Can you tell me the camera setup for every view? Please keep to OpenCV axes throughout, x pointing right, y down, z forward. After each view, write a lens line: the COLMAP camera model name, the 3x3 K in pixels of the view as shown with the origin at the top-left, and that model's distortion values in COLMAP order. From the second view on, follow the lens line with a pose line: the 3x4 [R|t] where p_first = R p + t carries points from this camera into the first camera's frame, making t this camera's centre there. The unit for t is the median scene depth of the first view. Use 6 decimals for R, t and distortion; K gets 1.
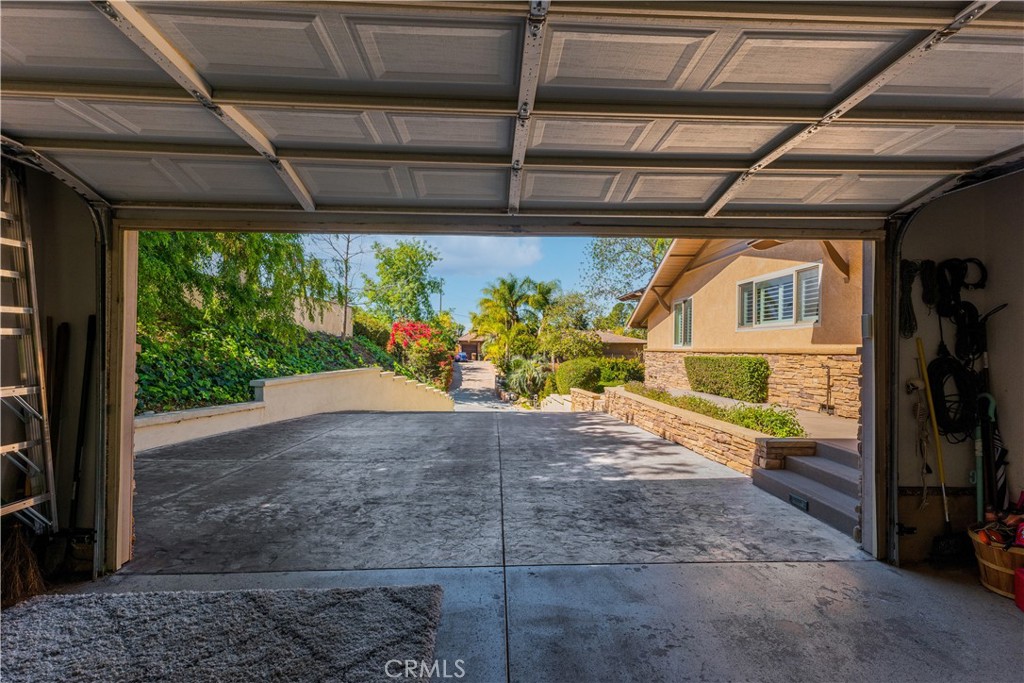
lens RADIAL K [[503.7, 0, 512.0], [0, 503.7, 341.5], [0, 0, 1]] dist [0.013649, -0.000368]
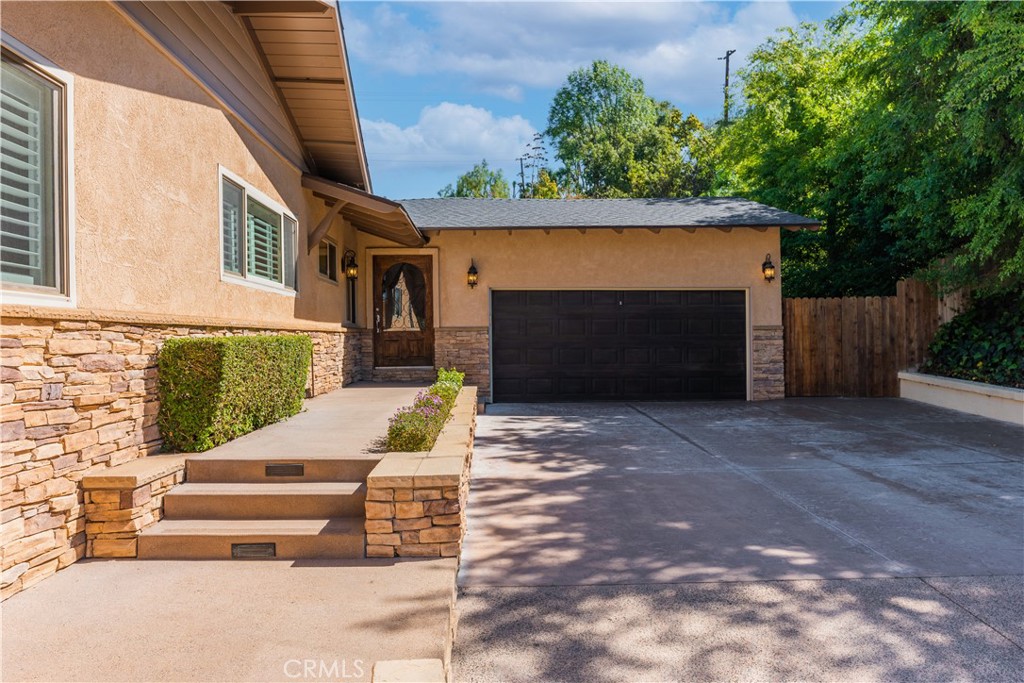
lens RADIAL K [[700.3, 0, 512.0], [0, 700.3, 341.5], [0, 0, 1]] dist [0.000102, -0.000017]
pose [[-0.999995, 0.001098, 0.002801, 0.226158], [0.001073, 0.999962, -0.008632, 0.045910], [-0.002811, -0.008629, -0.999959, 1.875202]]
